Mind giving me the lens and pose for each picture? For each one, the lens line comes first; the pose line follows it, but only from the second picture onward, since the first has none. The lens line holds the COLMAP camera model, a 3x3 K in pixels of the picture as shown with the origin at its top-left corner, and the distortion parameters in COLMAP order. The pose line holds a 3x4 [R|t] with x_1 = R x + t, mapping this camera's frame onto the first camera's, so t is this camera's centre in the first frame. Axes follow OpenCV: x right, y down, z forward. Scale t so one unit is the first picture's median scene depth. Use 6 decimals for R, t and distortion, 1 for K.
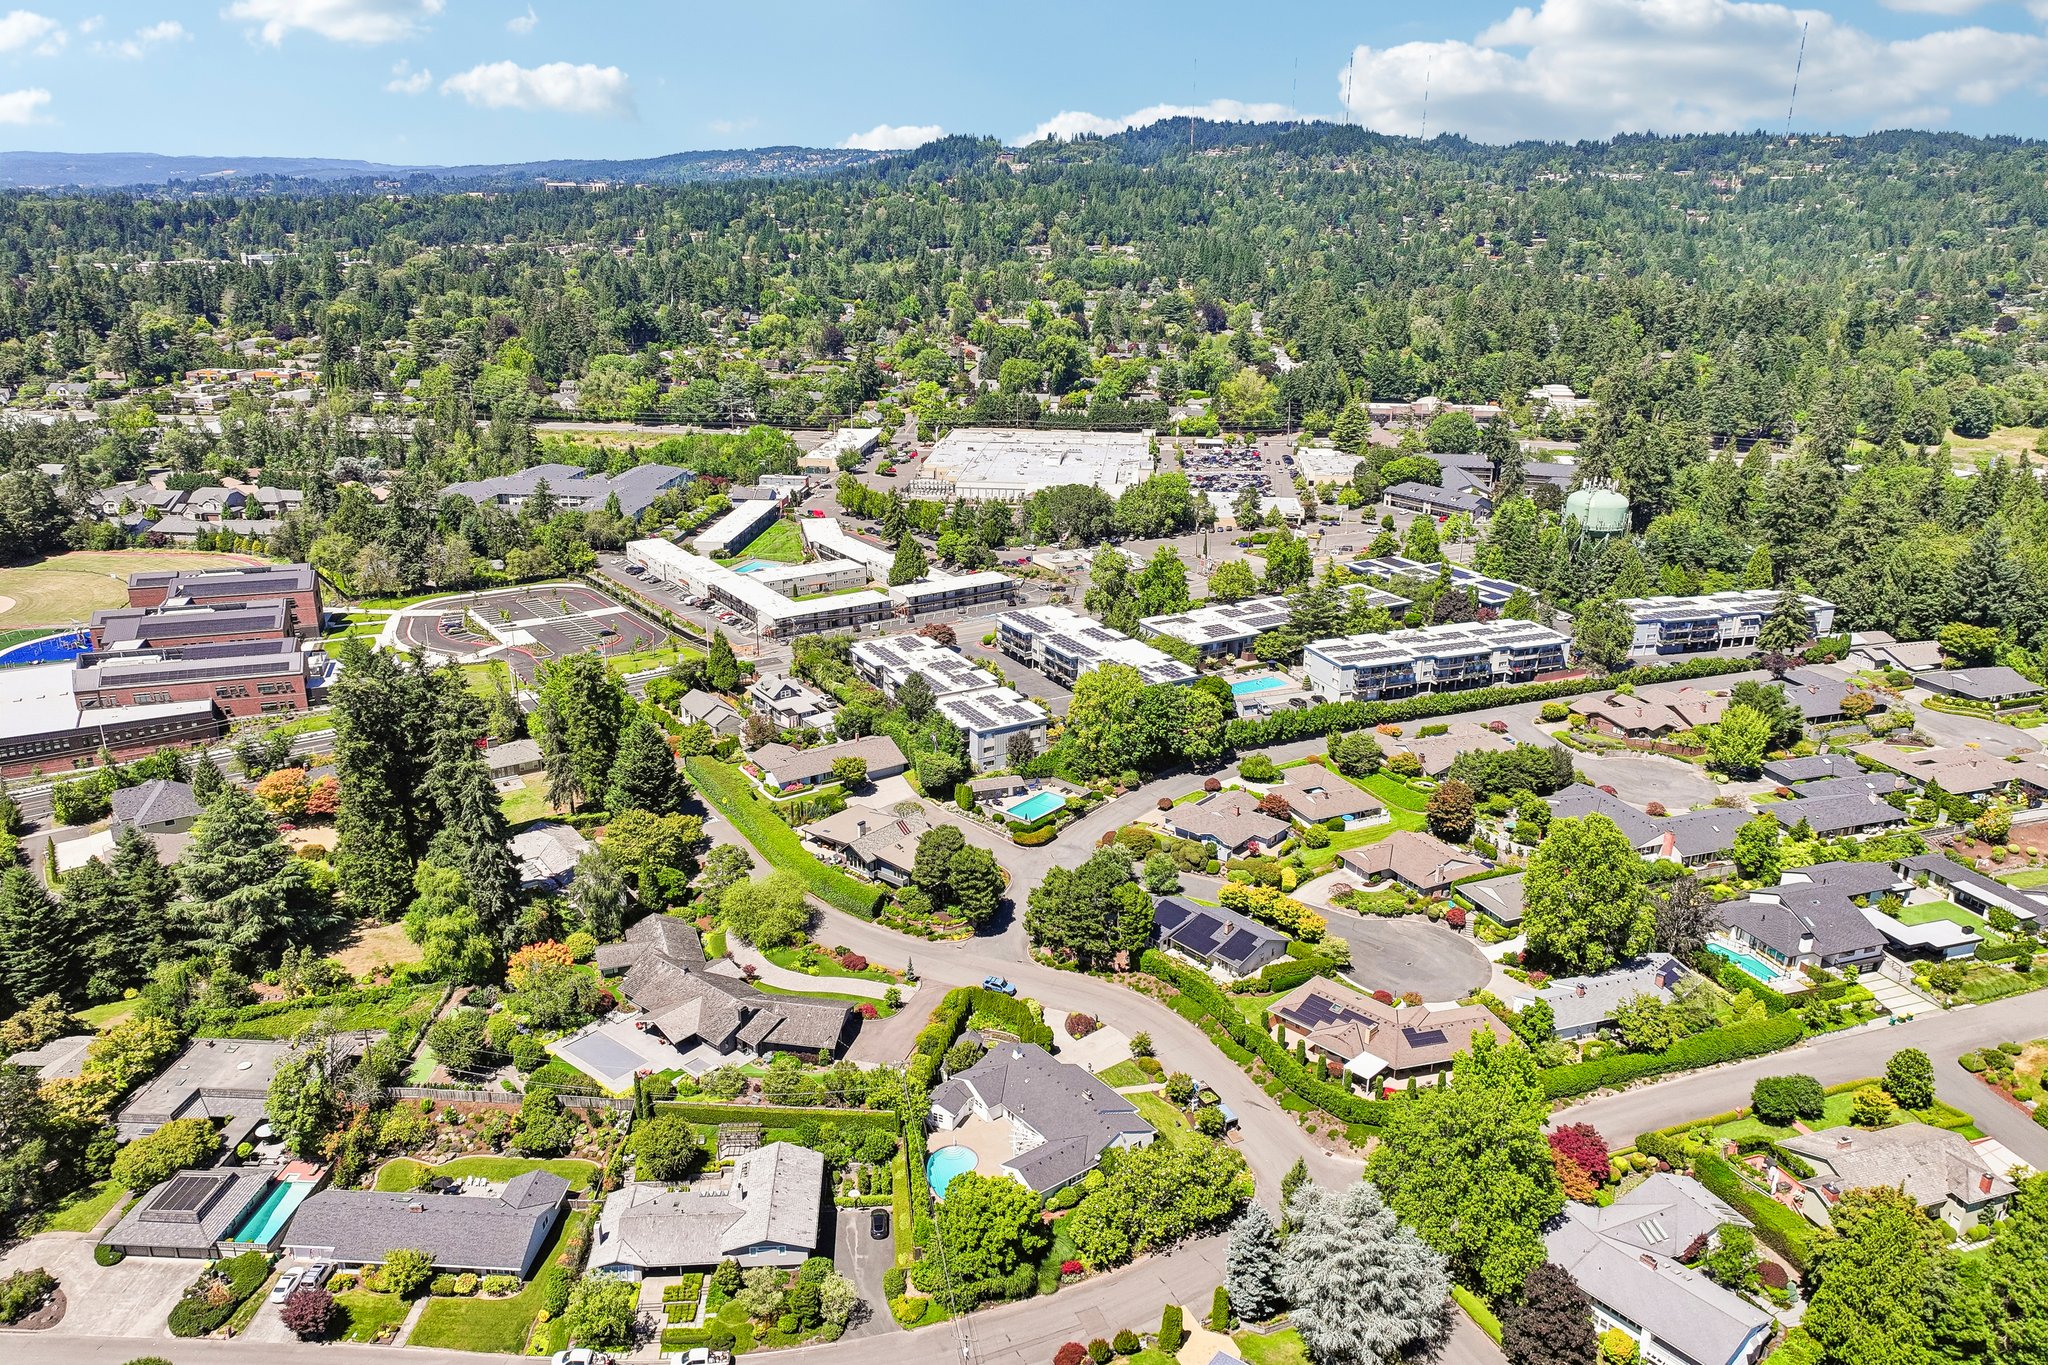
lens RADIAL K [[1466.5, 0, 1024.0], [0, 1466.5, 682.5], [0, 0, 1]] dist [0.002664, 0.007805]
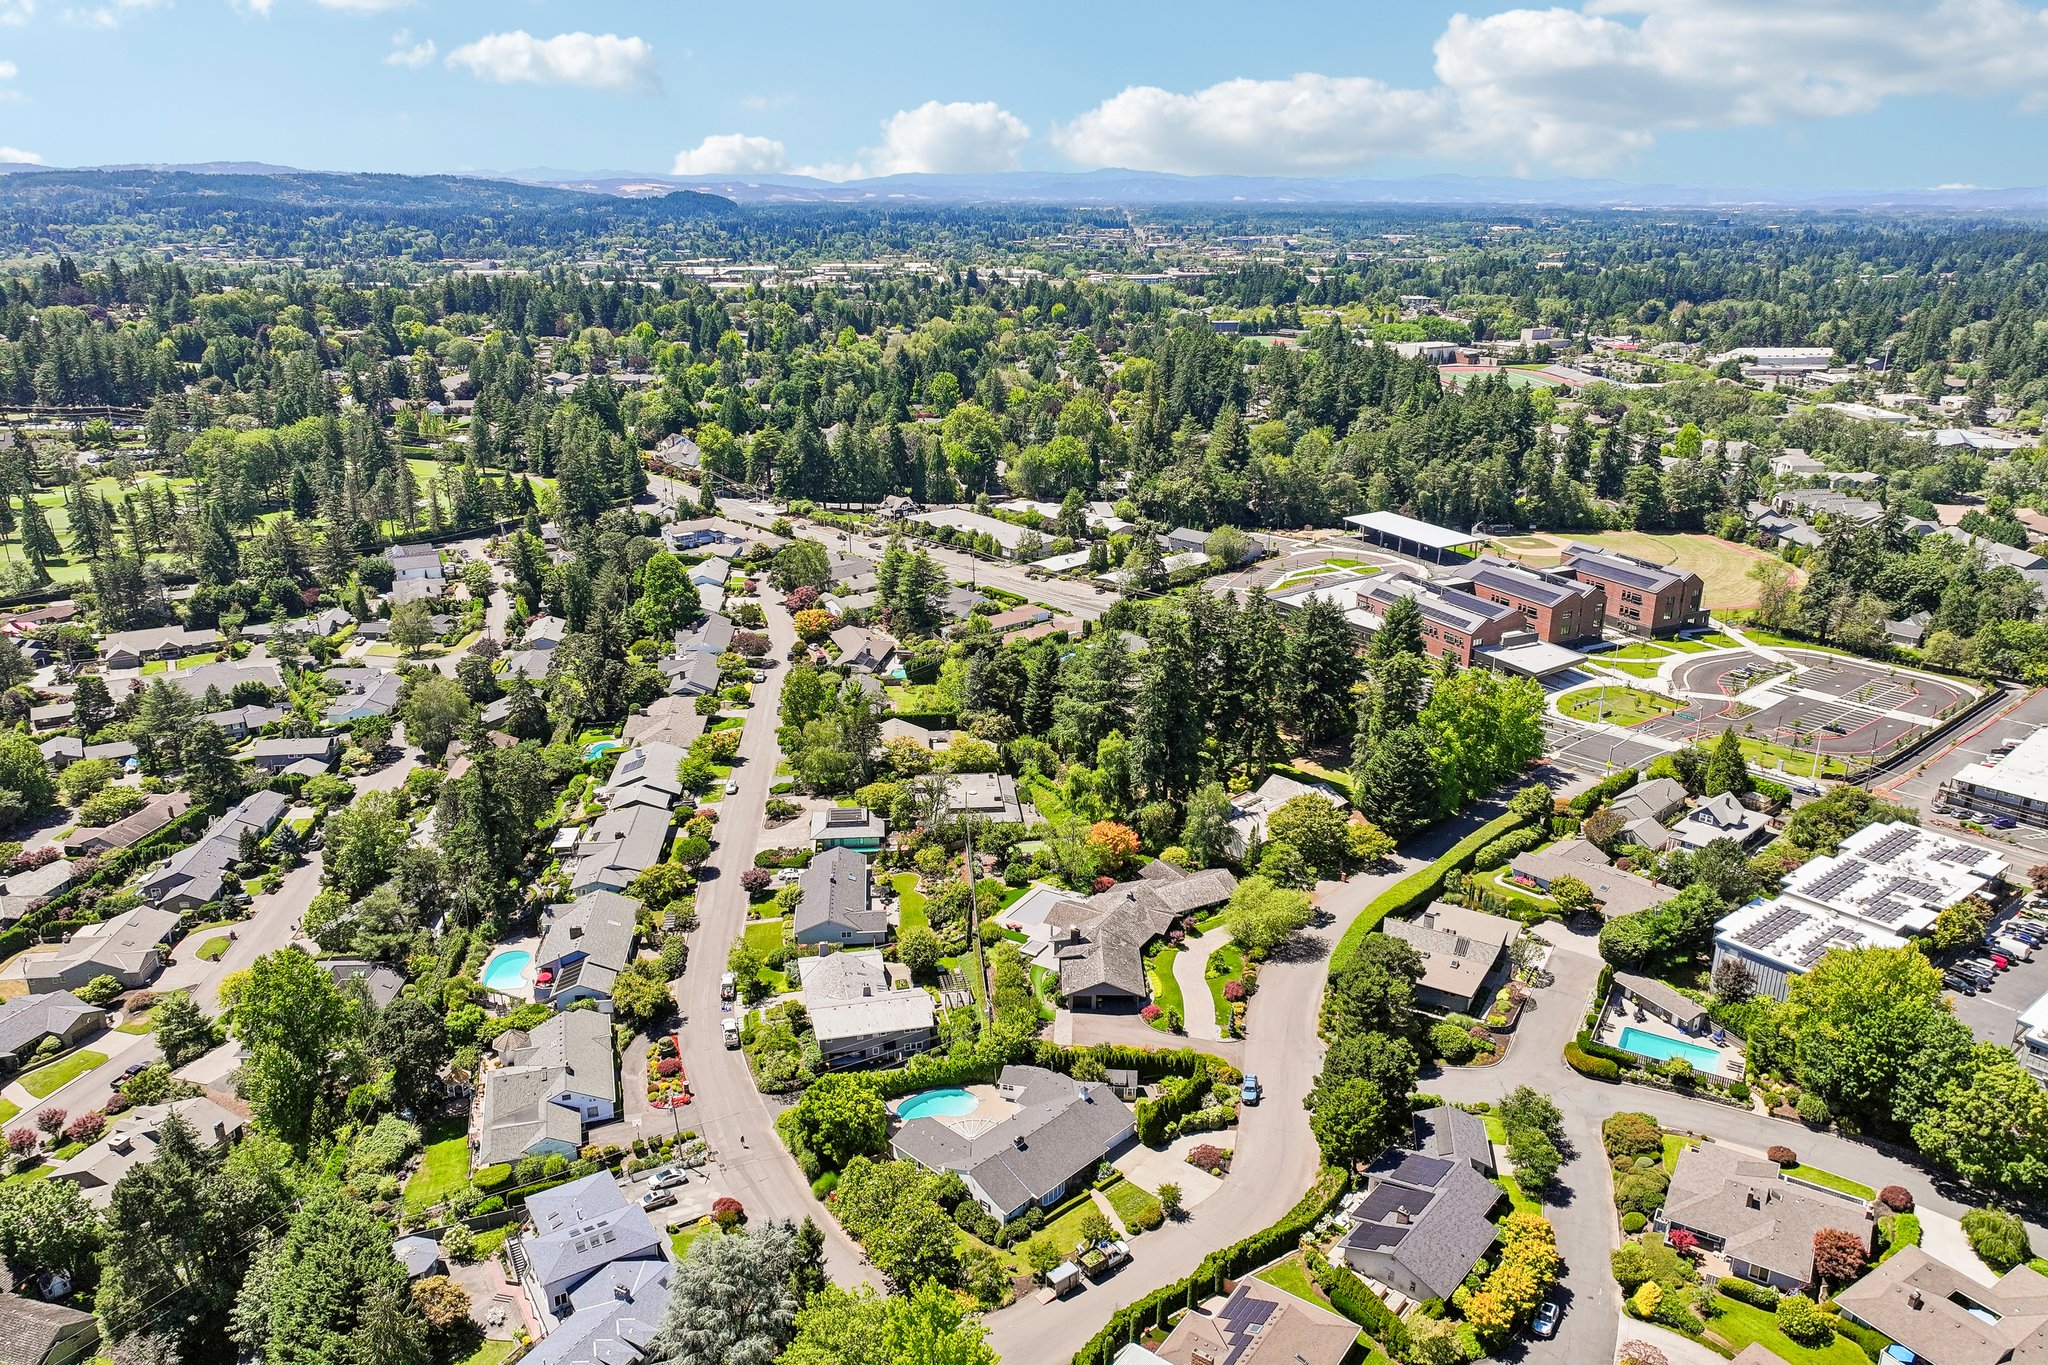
lens RADIAL K [[1458.3, 0, 1024.0], [0, 1458.3, 682.5], [0, 0, 1]] dist [0.005729, 0.007521]
pose [[0.132656, 0.304575, -0.943205, 0.502972], [-0.322914, 0.912977, 0.249398, -0.133954], [0.937085, 0.271490, 0.219464, 0.424561]]
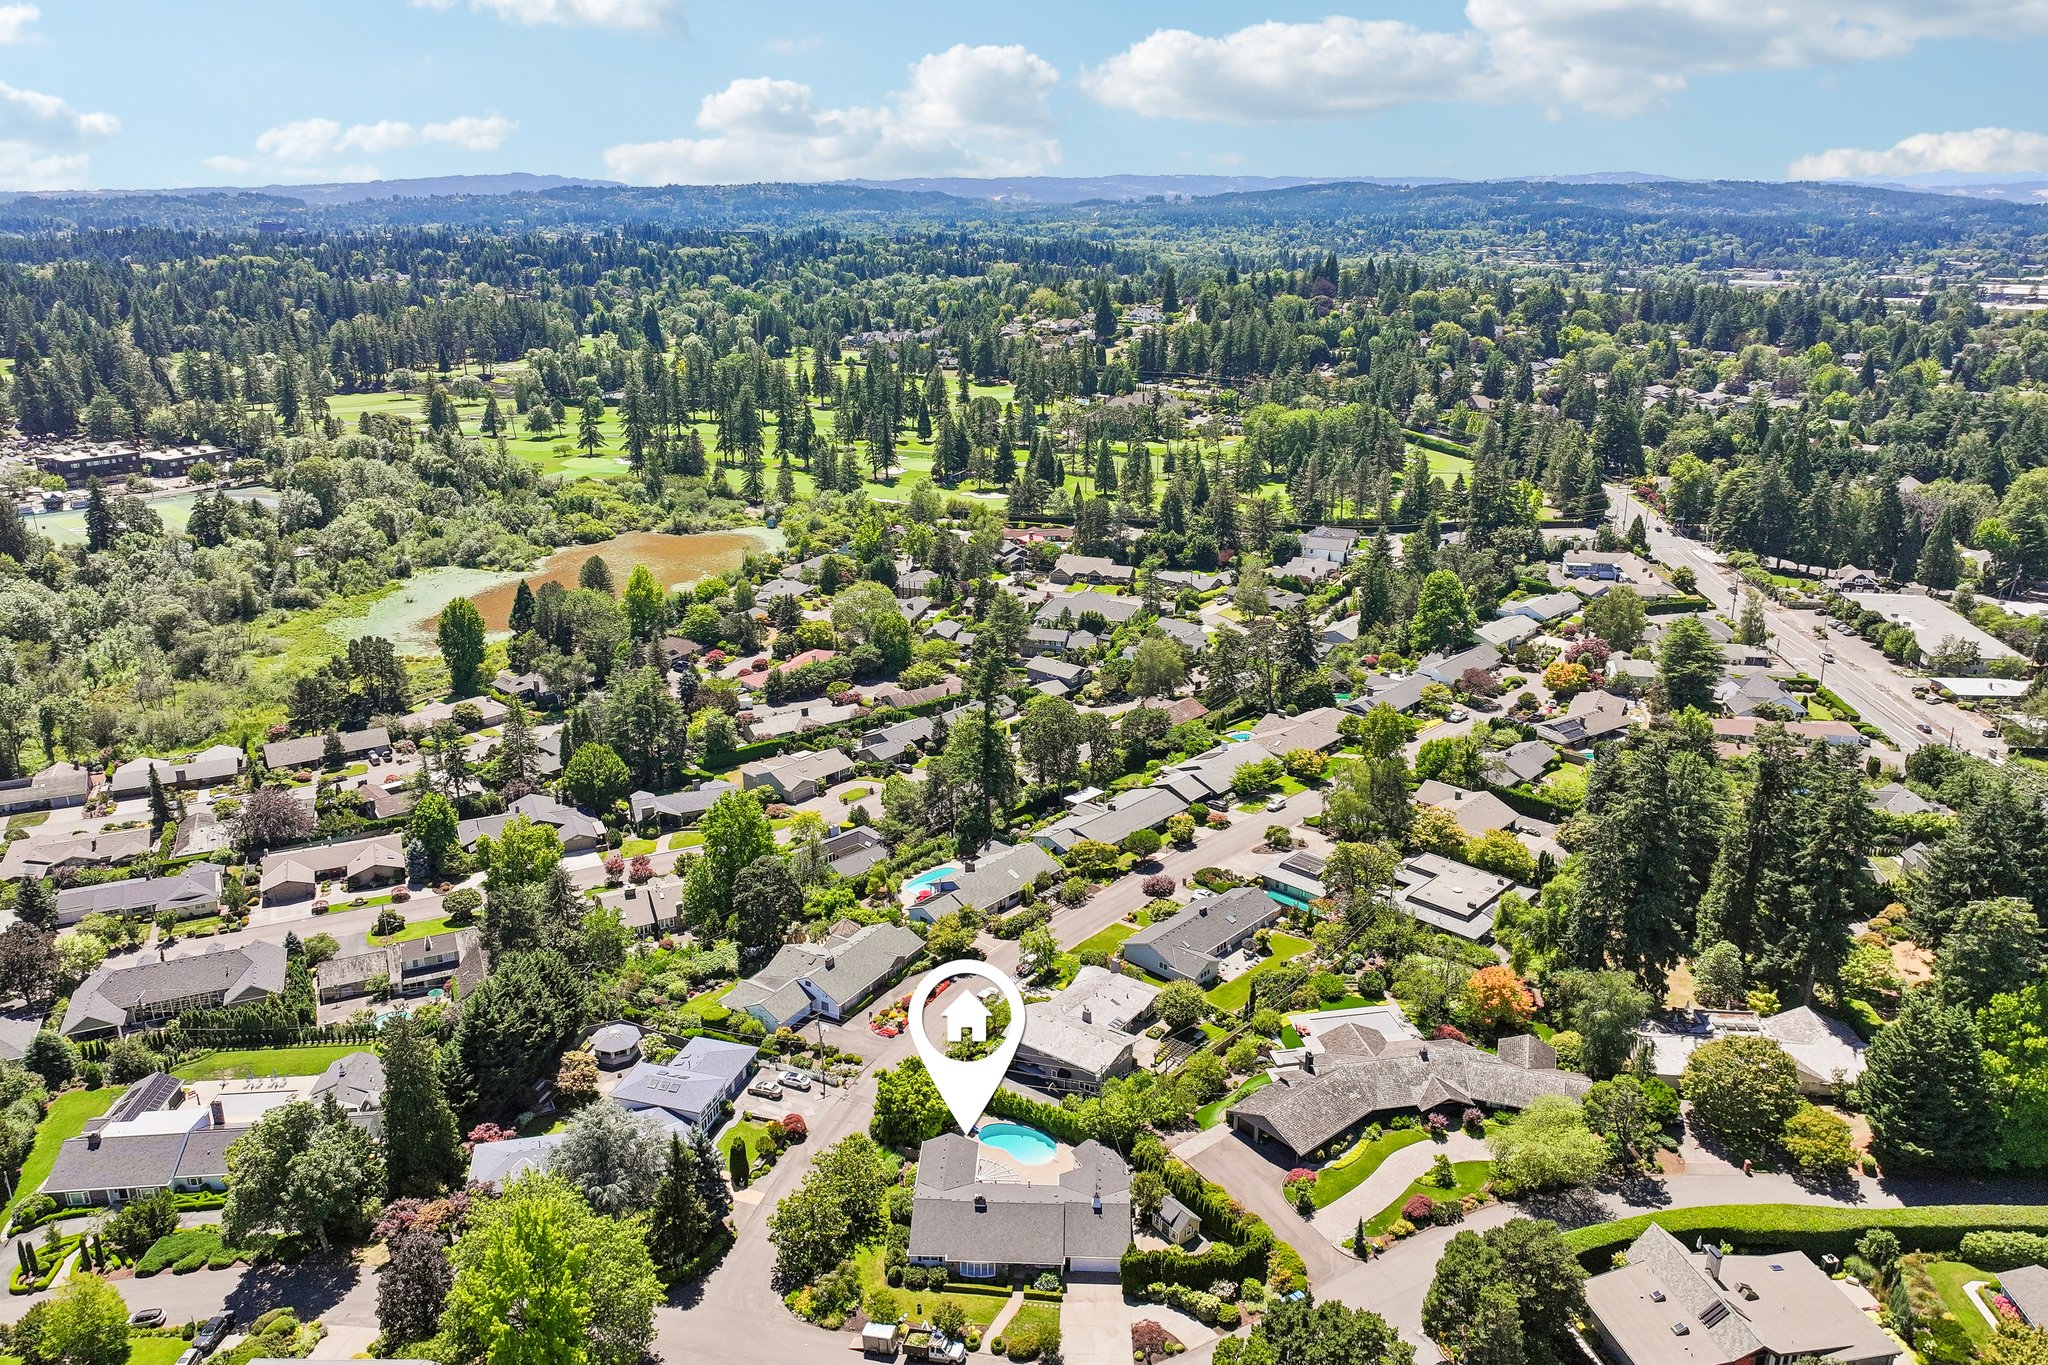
lens RADIAL K [[1458.3, 0, 1024.0], [0, 1458.3, 682.5], [0, 0, 1]] dist [0.005729, 0.007521]
pose [[-0.661497, 0.222547, -0.716167, 0.347944], [-0.254304, 0.831812, 0.493375, -0.243814], [0.705515, 0.508490, -0.493646, 0.764344]]
